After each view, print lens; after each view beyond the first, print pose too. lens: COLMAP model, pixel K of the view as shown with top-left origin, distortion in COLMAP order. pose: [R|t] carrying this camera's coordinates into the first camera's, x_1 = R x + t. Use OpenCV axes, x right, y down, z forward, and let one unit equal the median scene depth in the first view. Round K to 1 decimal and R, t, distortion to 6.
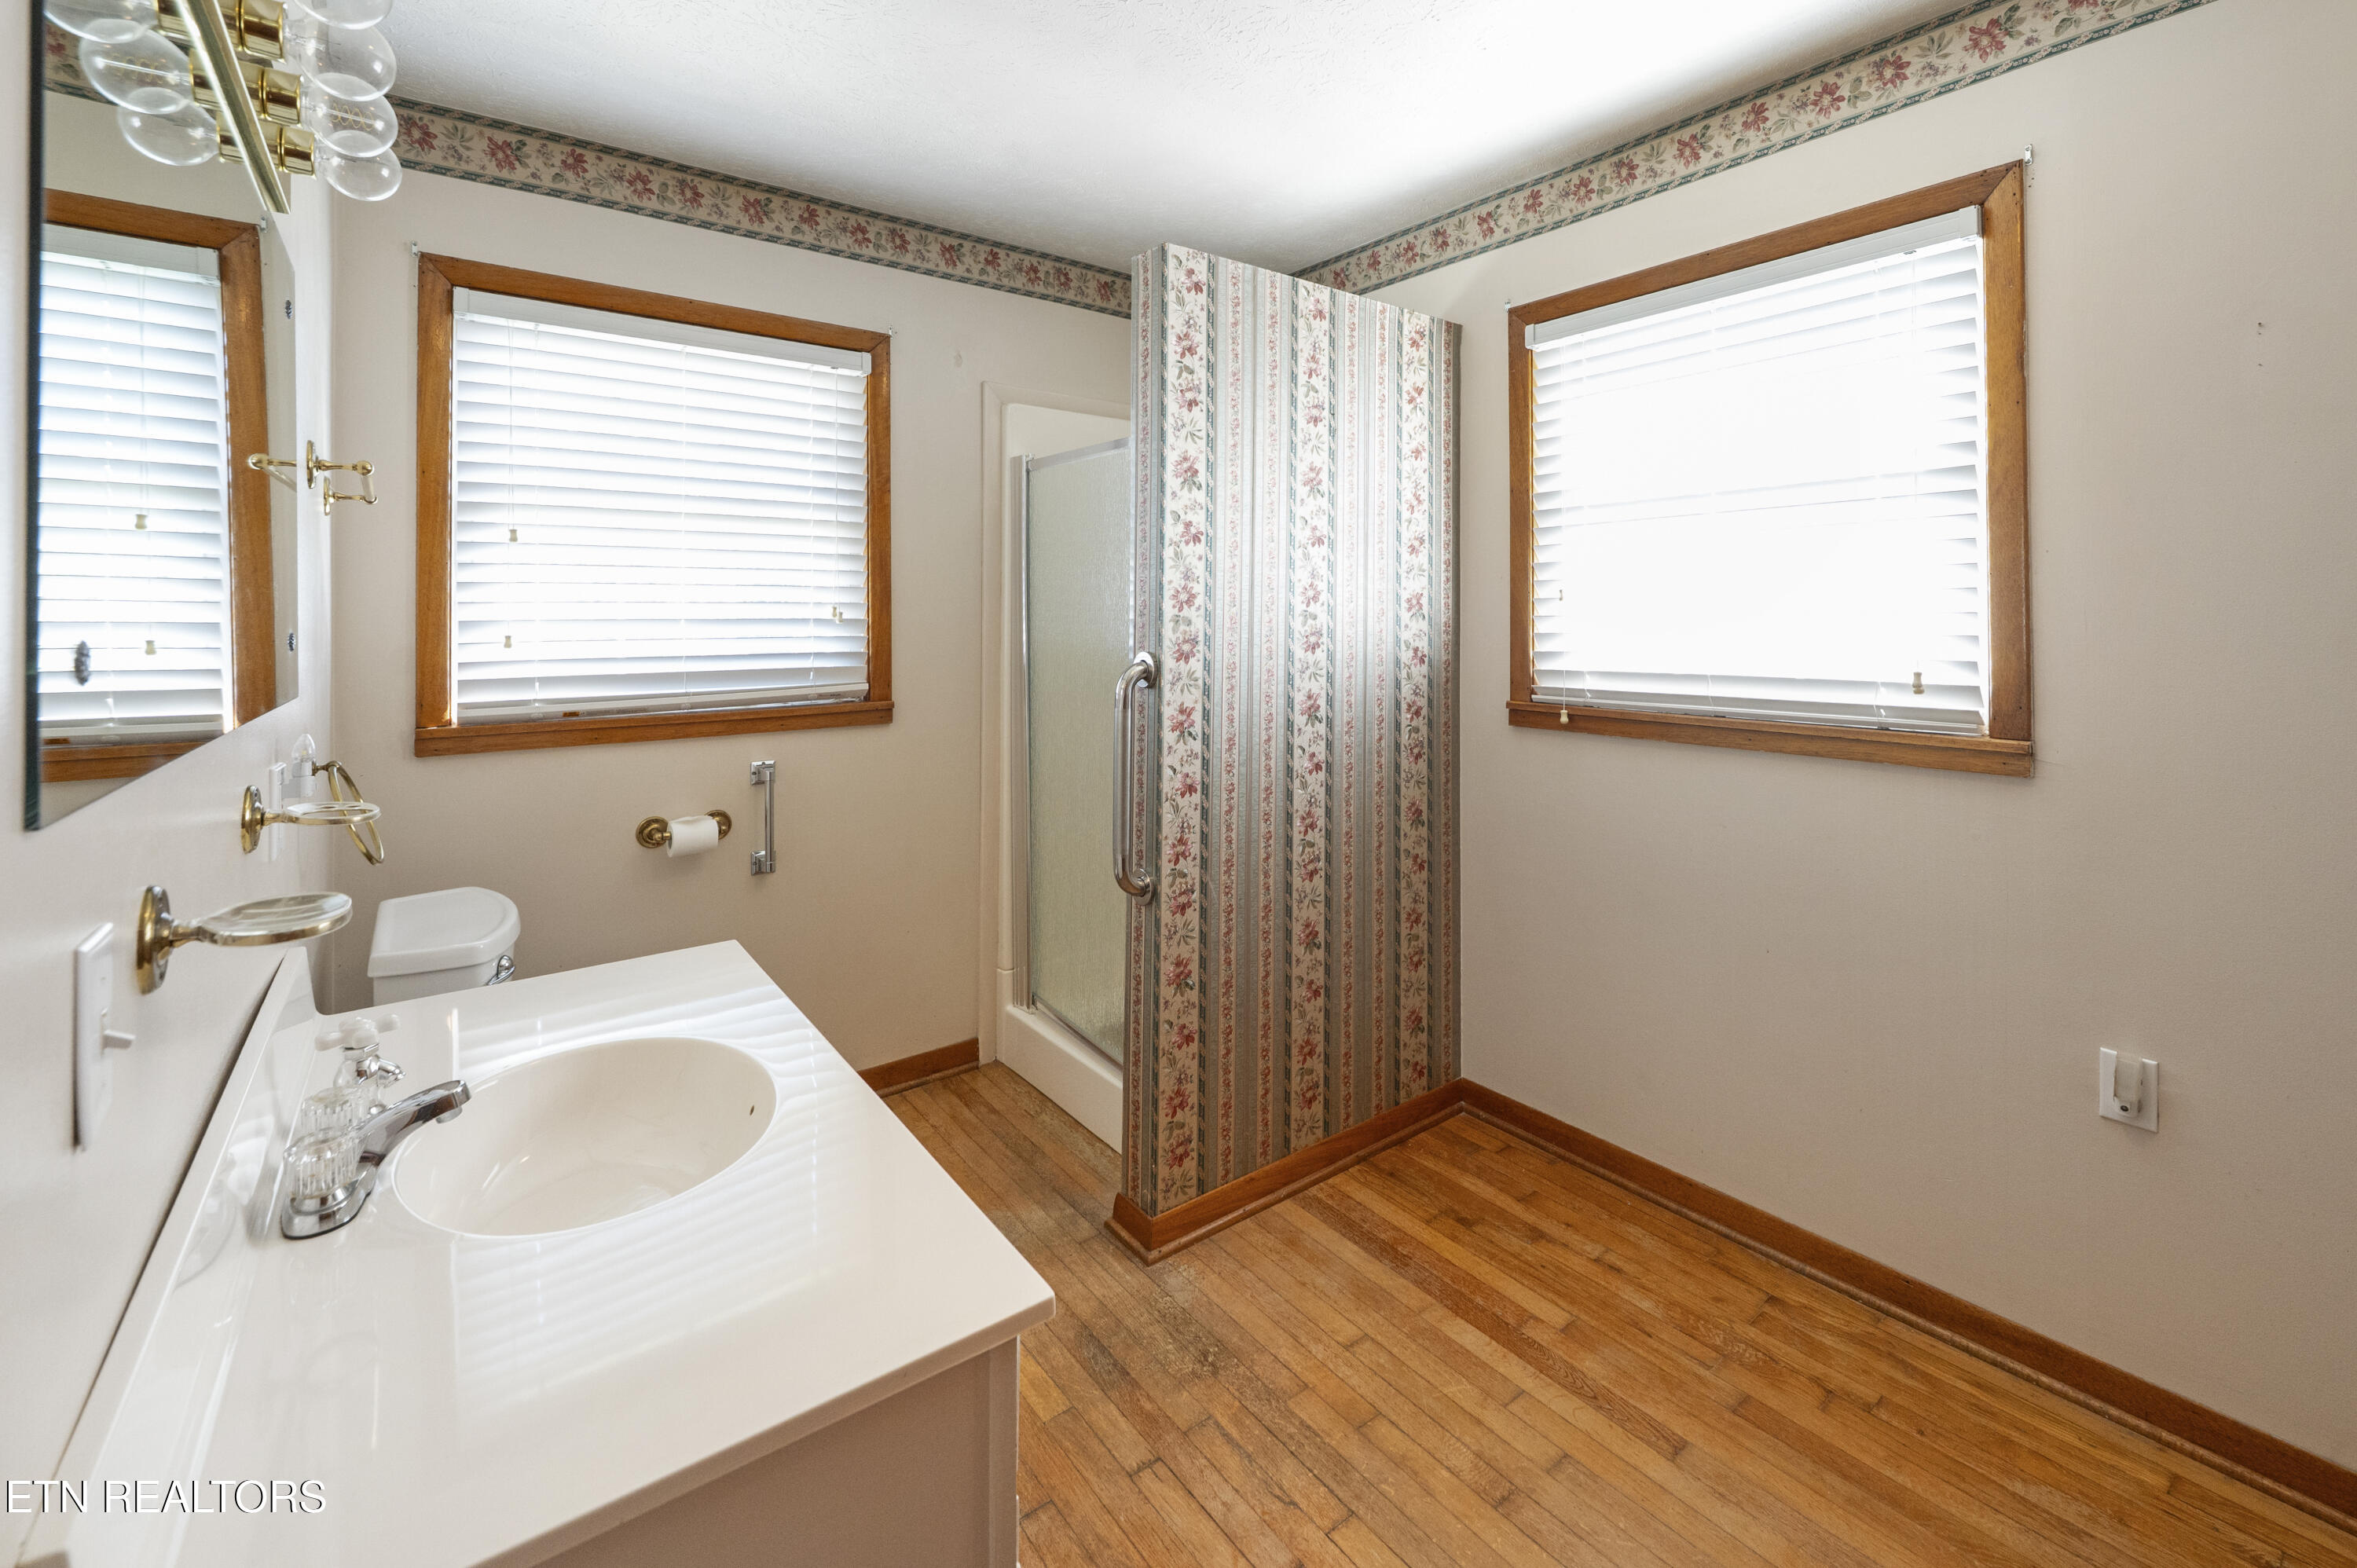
lens RADIAL K [[999.6, 0, 1181.6], [0, 999.6, 621.9], [0, 0, 1]] dist [-0.001168, -0.000125]
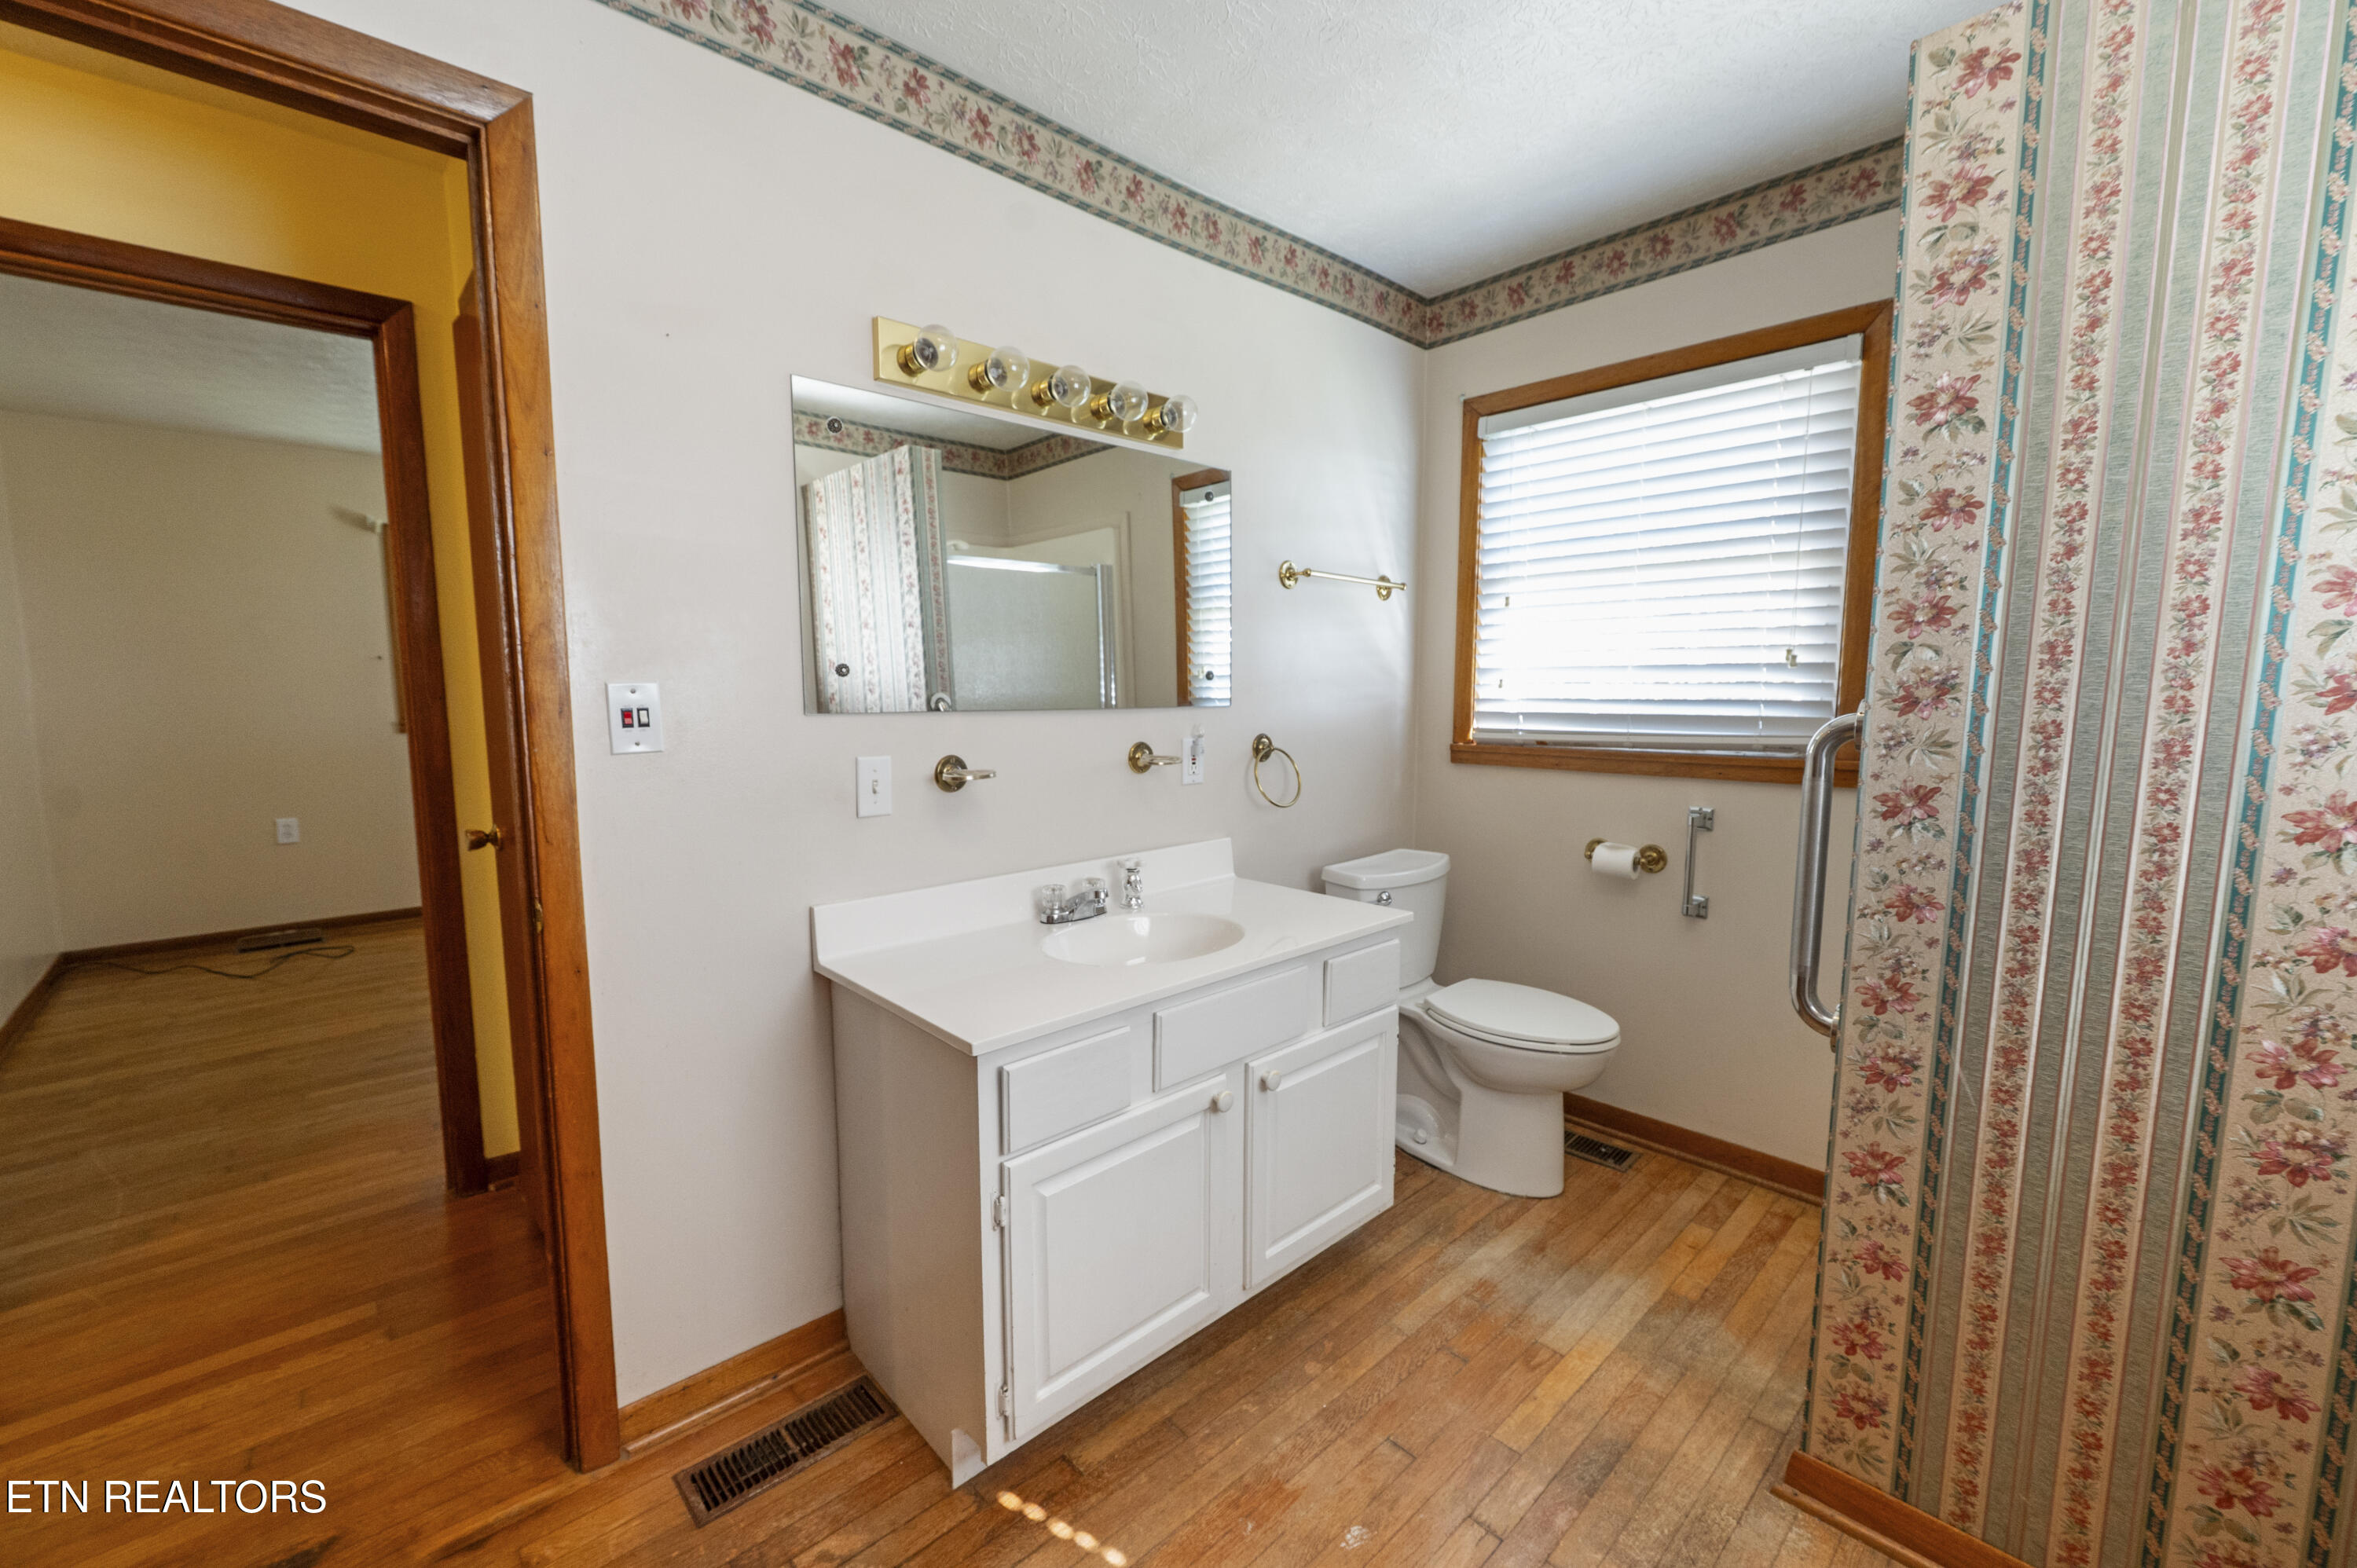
lens RADIAL K [[951.3, 0, 1132.5], [0, 951.3, 781.2], [0, 0, 1]] dist [-0.000623, 0.000010]
pose [[0.088211, 0.110221, -0.989985, 0.531214], [0.001300, 0.993846, 0.110767, 0.007897], [0.996101, -0.011057, 0.087525, 0.394854]]
